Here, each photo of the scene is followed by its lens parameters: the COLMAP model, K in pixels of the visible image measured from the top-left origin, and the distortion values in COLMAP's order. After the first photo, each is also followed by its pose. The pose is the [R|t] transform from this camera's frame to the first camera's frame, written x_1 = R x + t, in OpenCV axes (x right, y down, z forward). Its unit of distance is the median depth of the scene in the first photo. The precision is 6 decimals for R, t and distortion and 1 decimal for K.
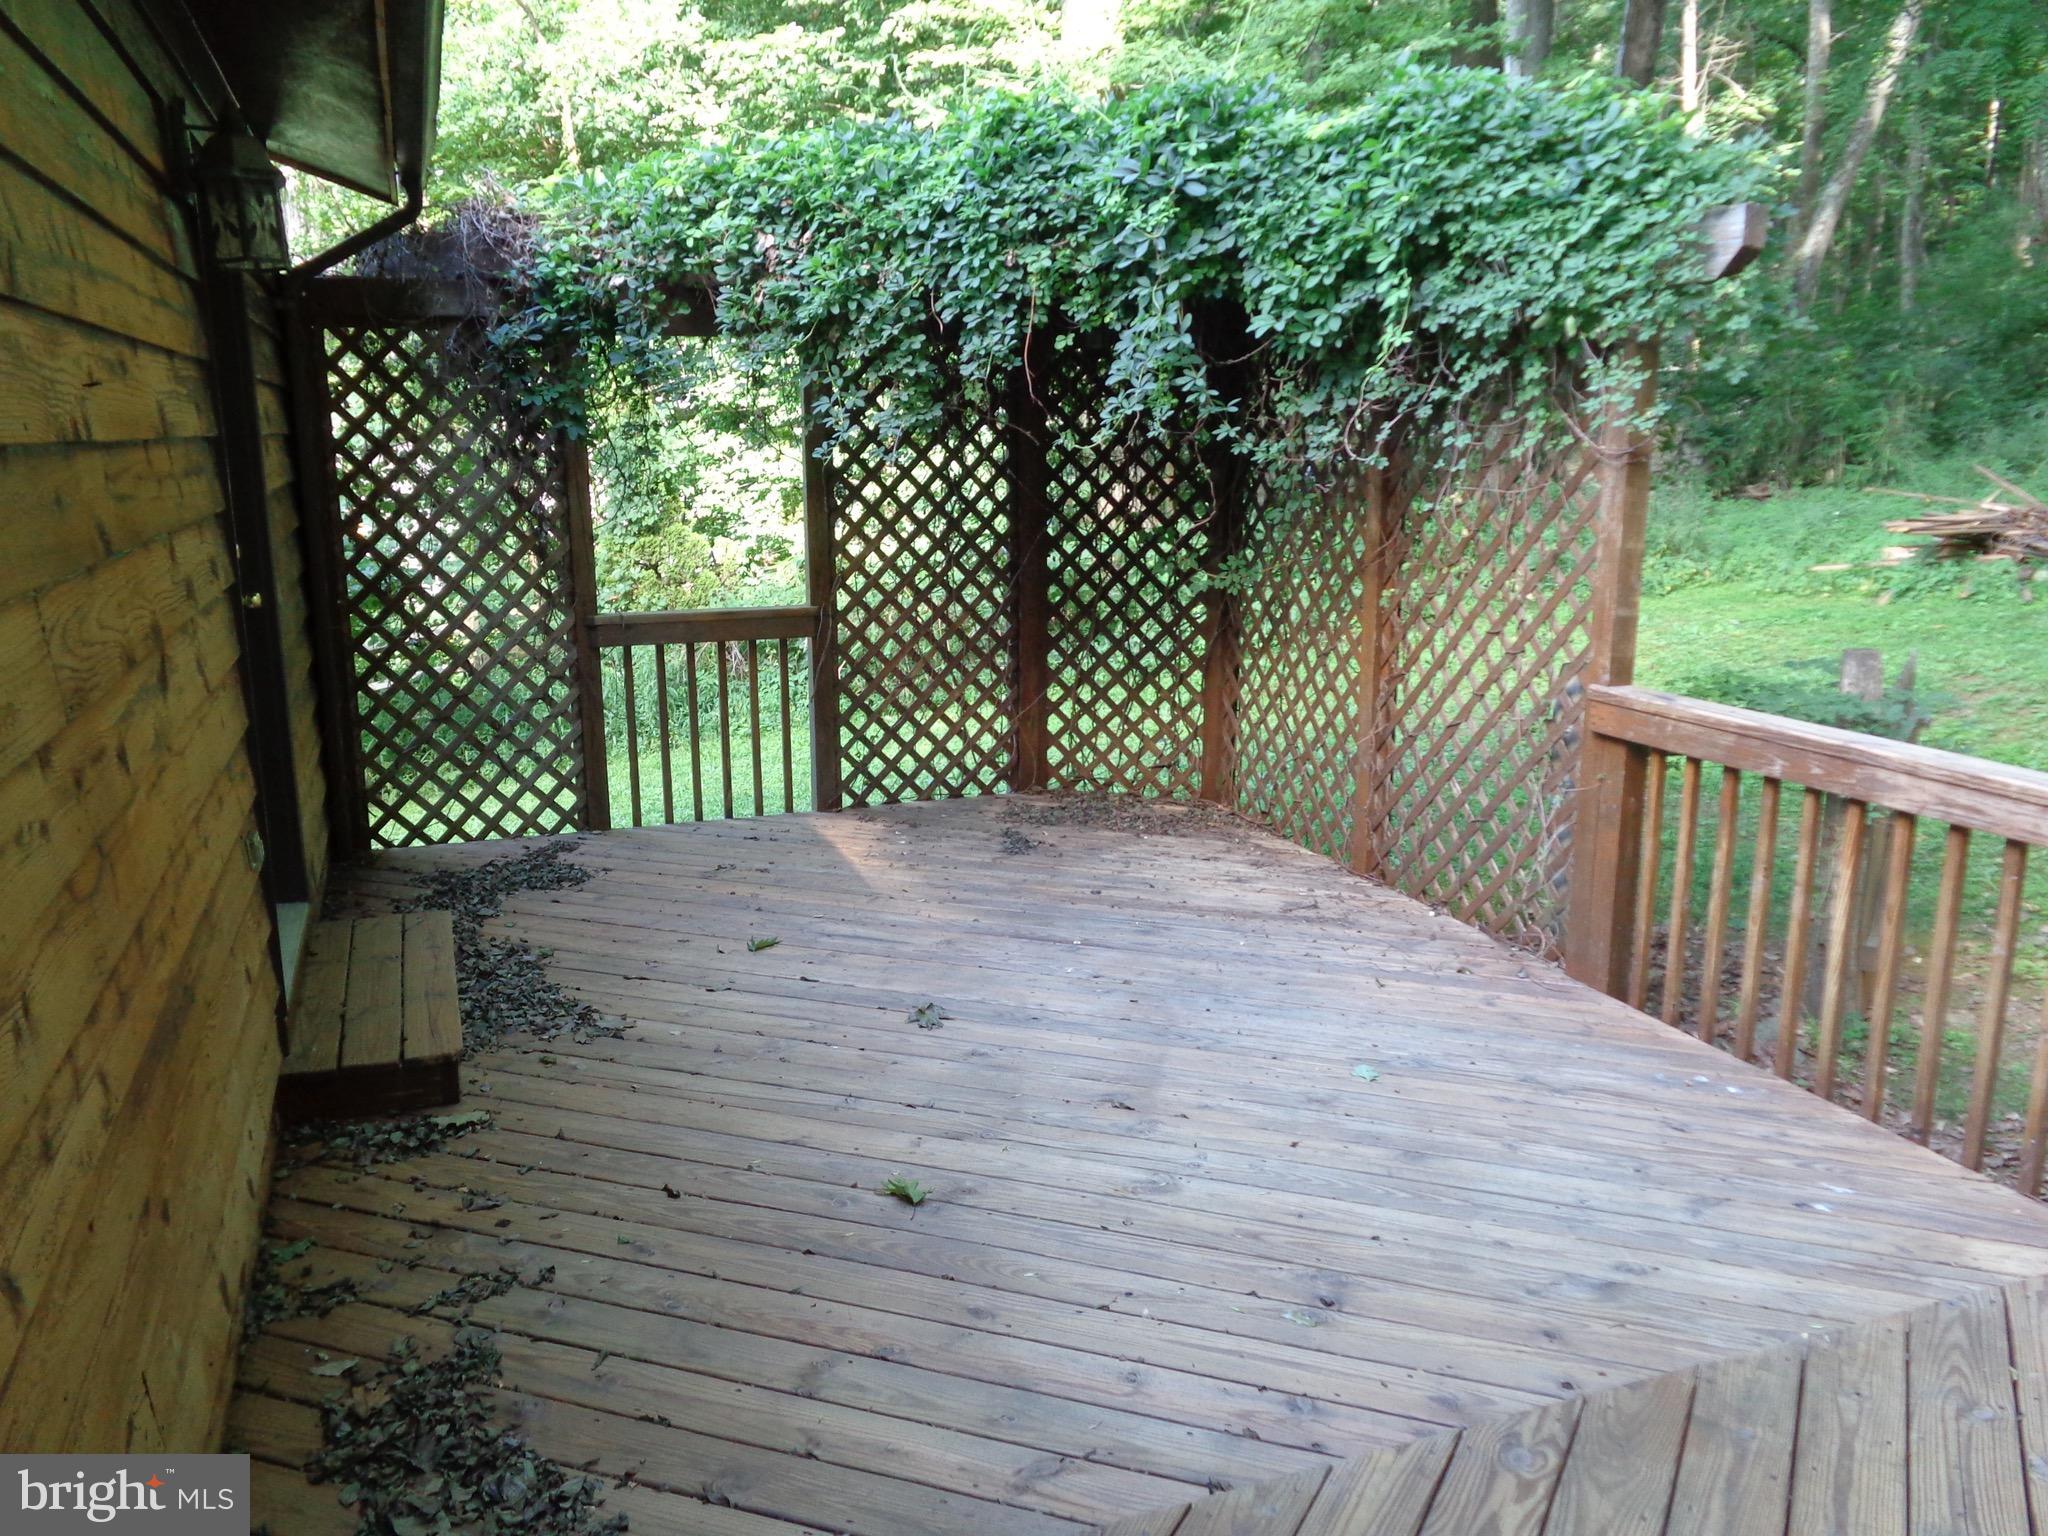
lens RADIAL K [[1554.5, 0, 1026.4], [0, 1554.5, 773.6], [0, 0, 1]] dist [0.000546, 0.008907]
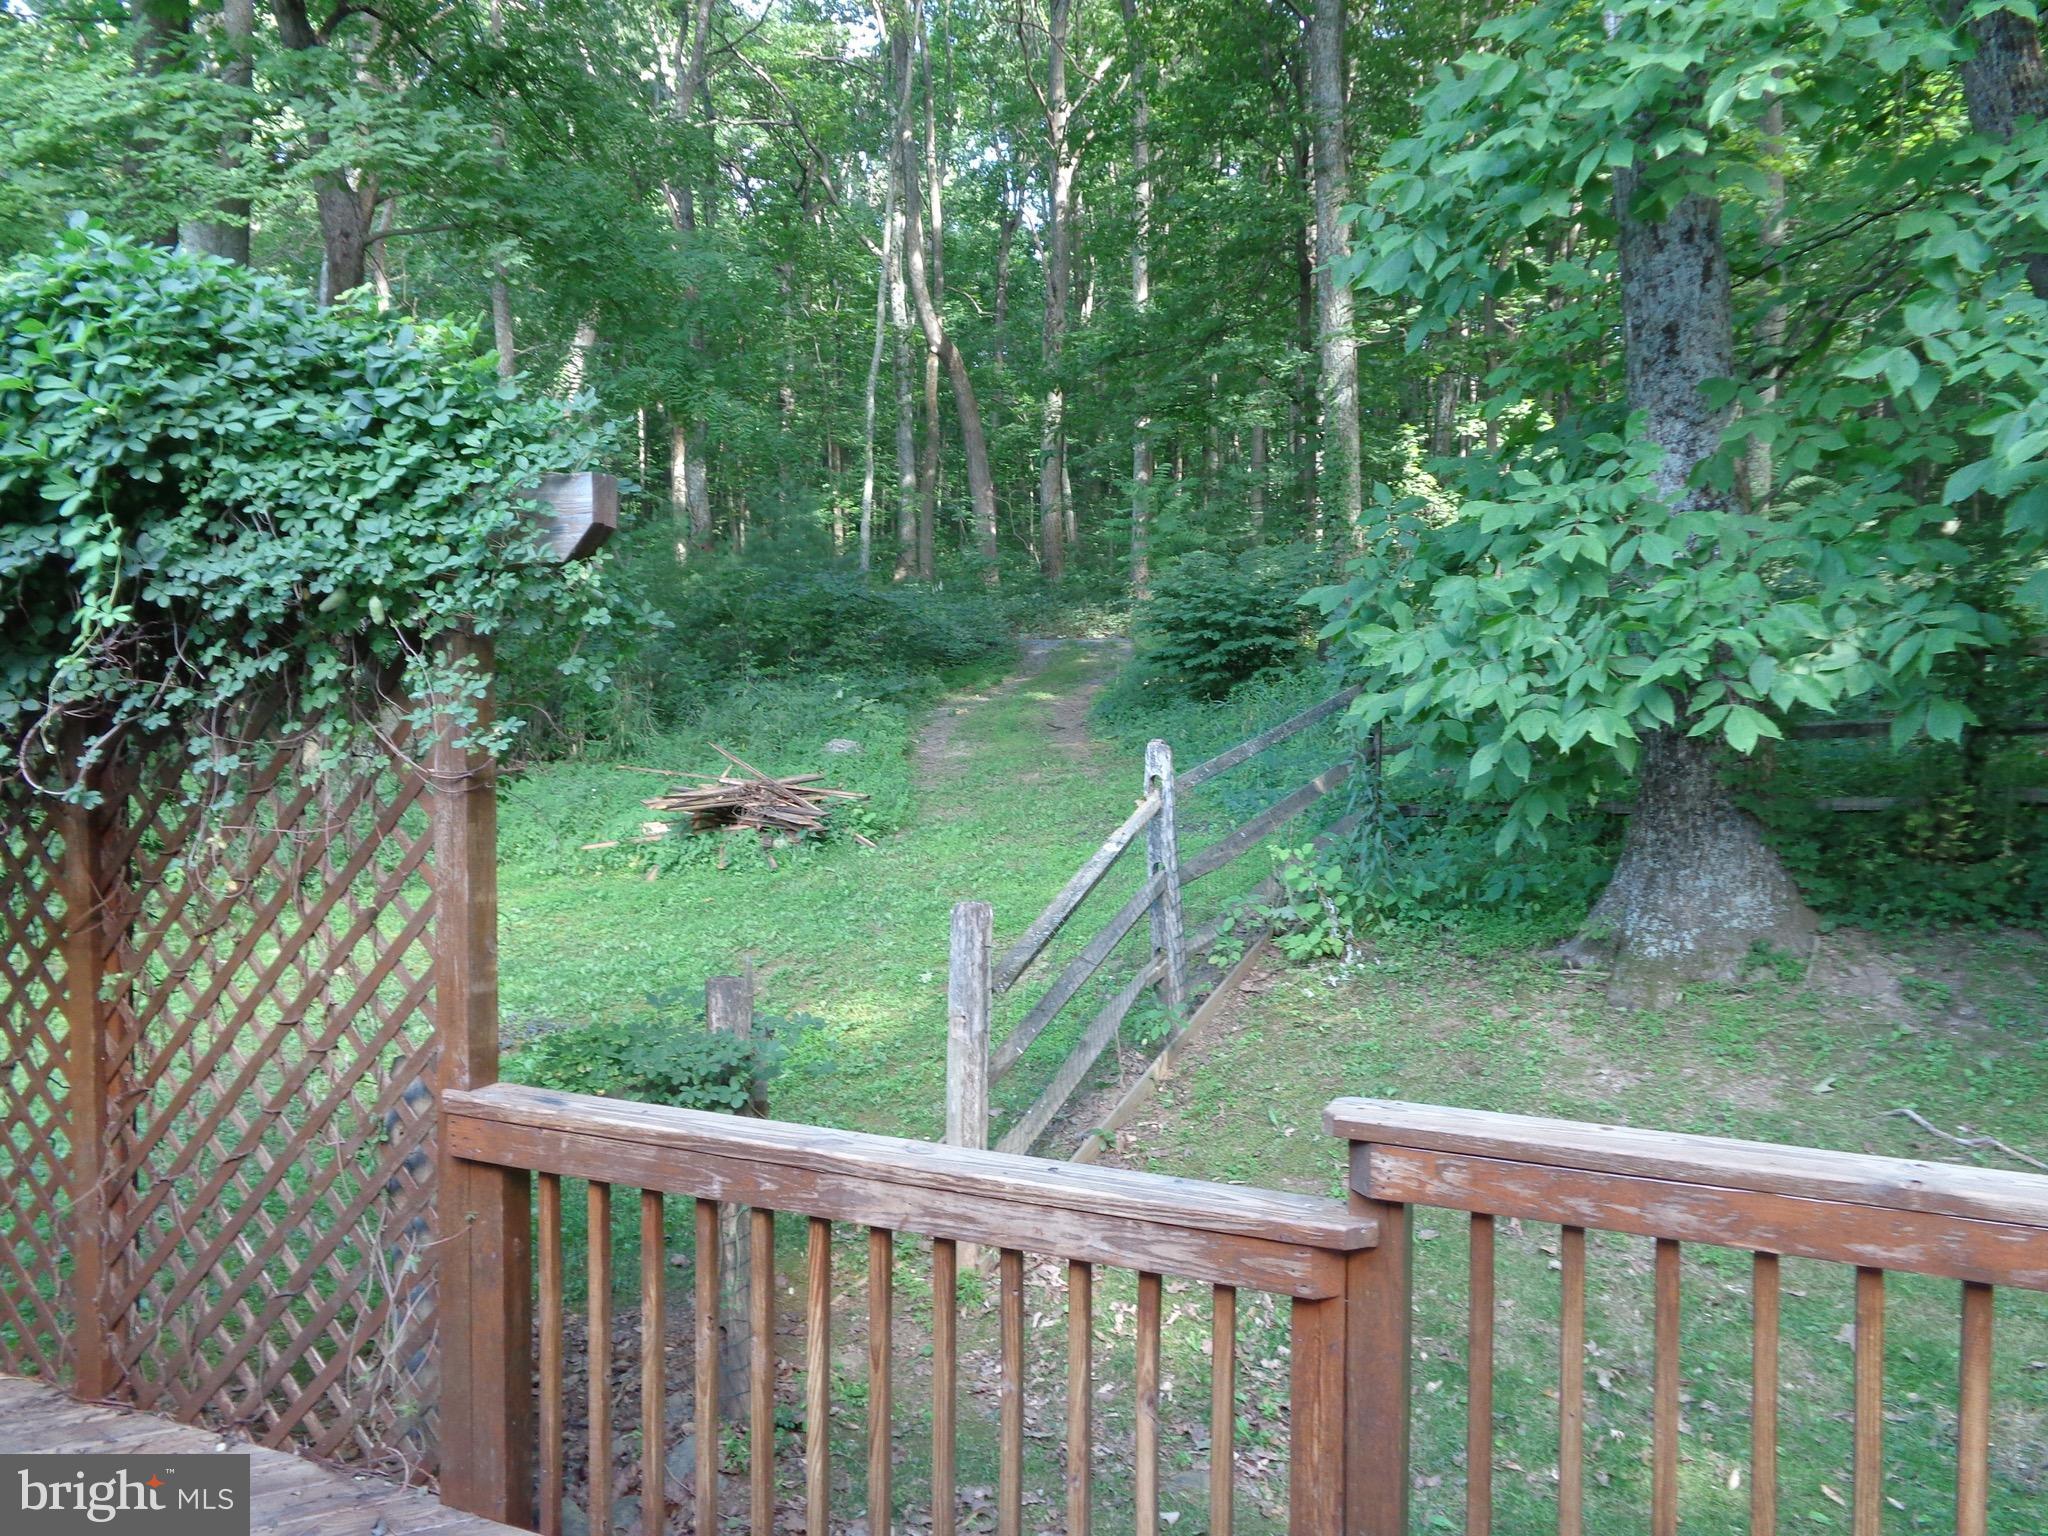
lens RADIAL K [[1531.3, 0, 1024.8], [0, 1531.3, 760.2], [0, 0, 1]] dist [0.004436, 0.005310]
pose [[0.712797, -0.023492, 0.700977, 0.061532], [0.145518, 0.982644, -0.115040, -0.090502], [-0.686108, 0.184005, 0.703845, 0.295443]]
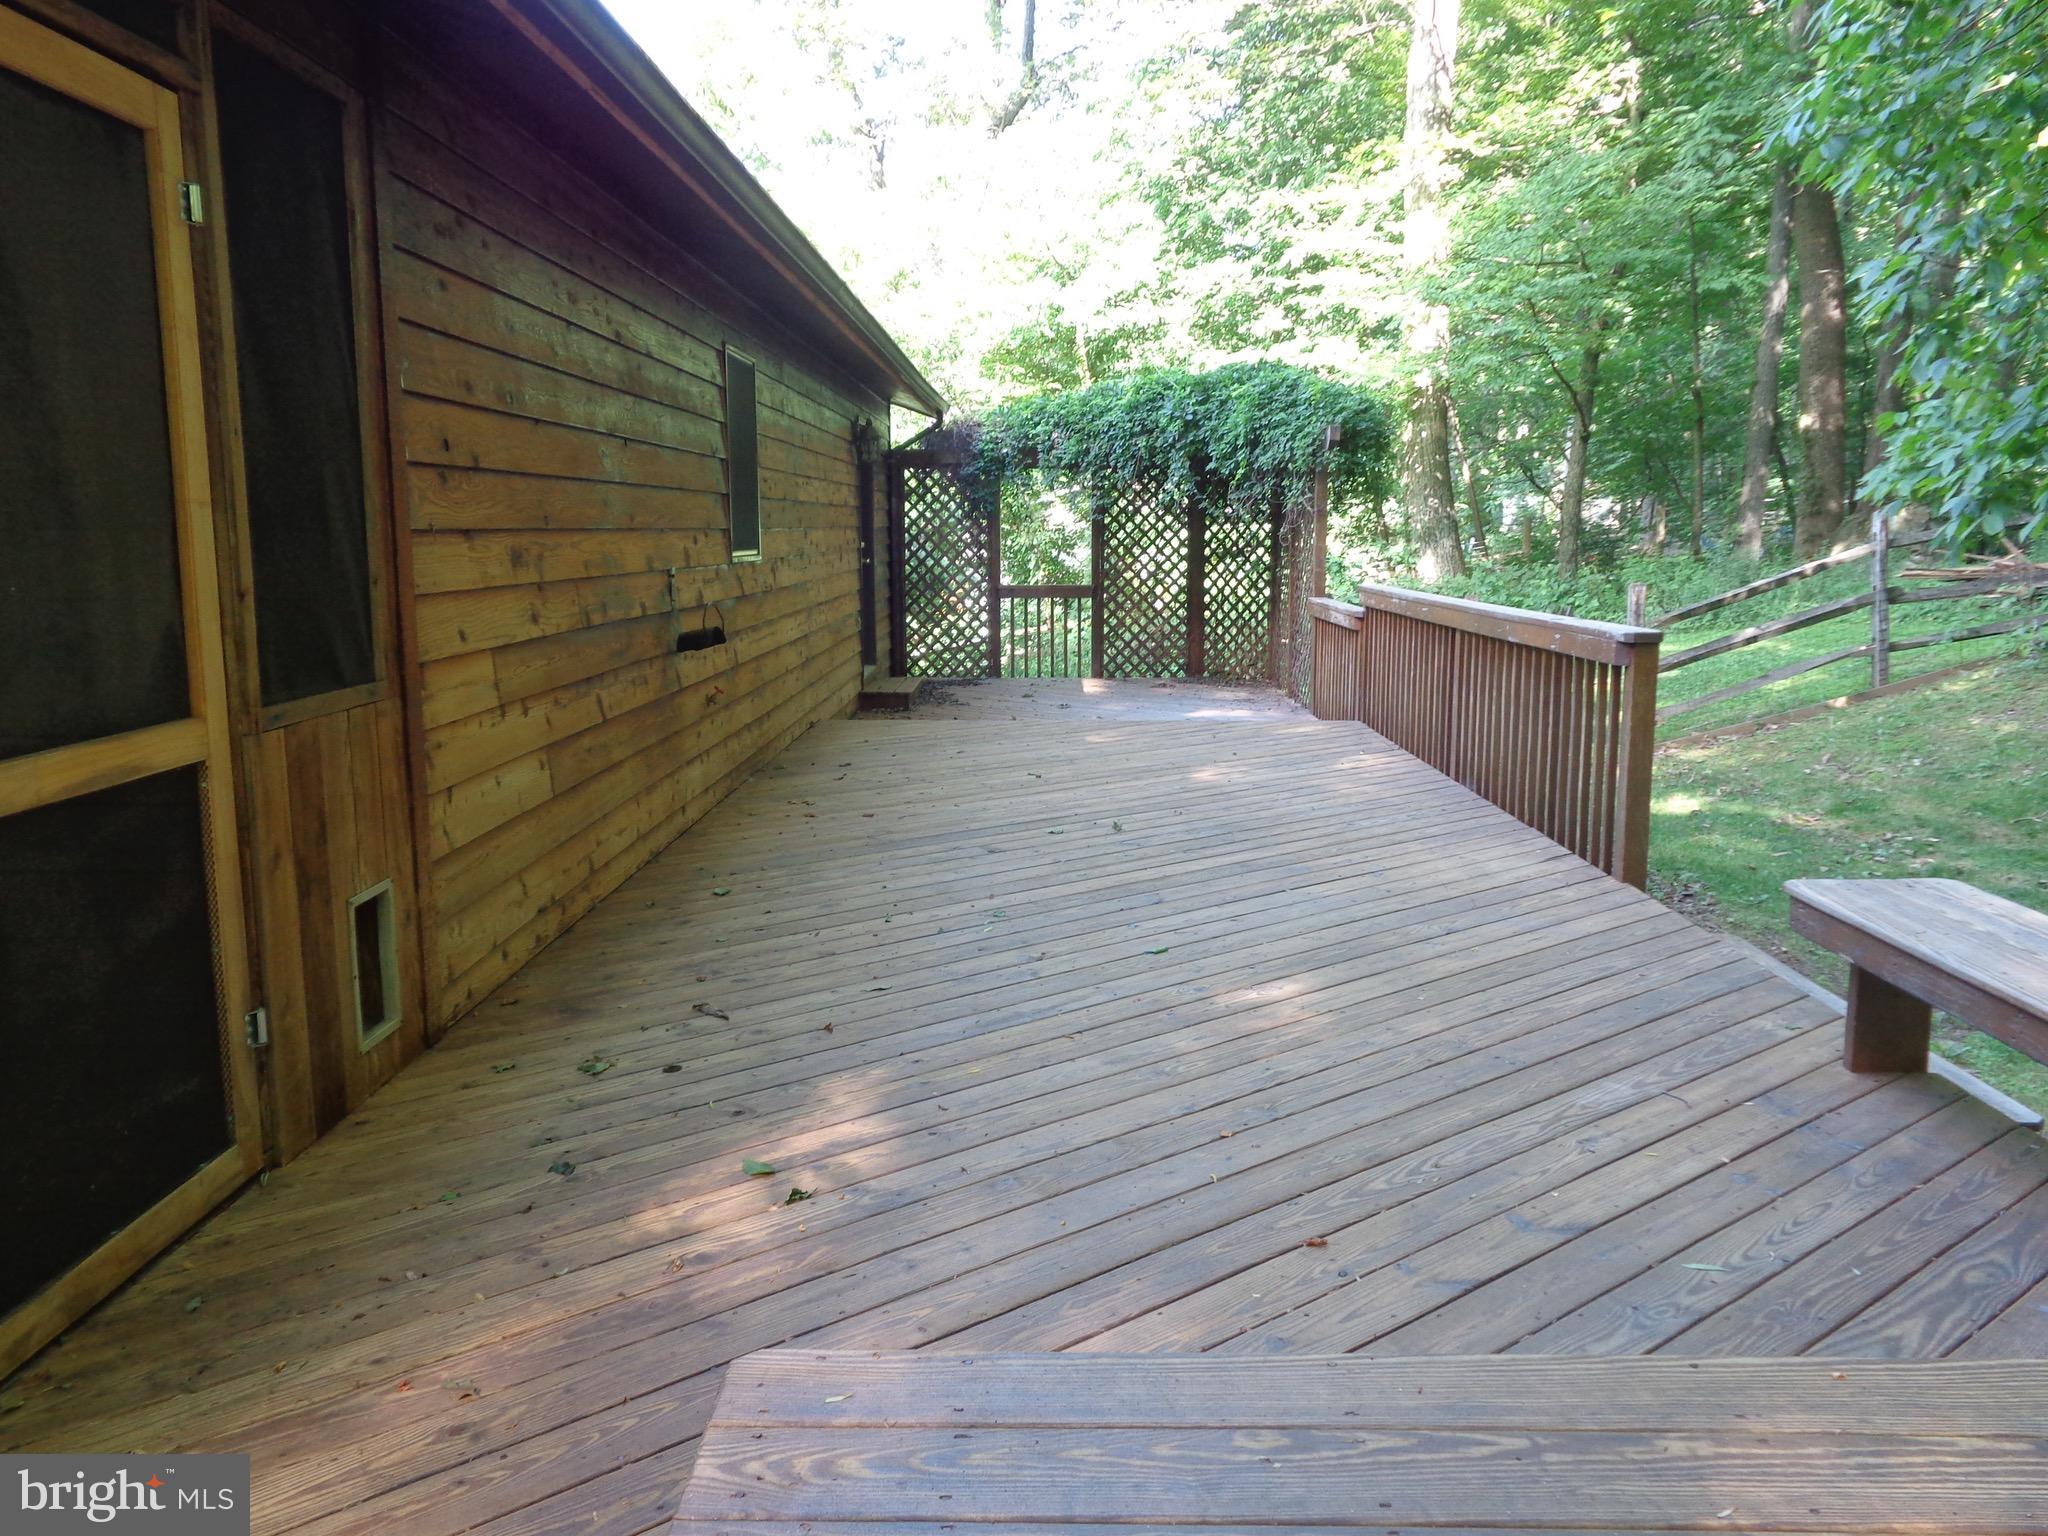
lens RADIAL K [[1554.5, 0, 1026.4], [0, 1554.5, 773.6], [0, 0, 1]] dist [0.000546, 0.008907]
pose [[0.926814, 0.058029, -0.371010, 0.963947], [-0.080067, 0.995806, -0.044262, 0.420399], [0.366885, 0.070729, 0.927573, -1.714086]]
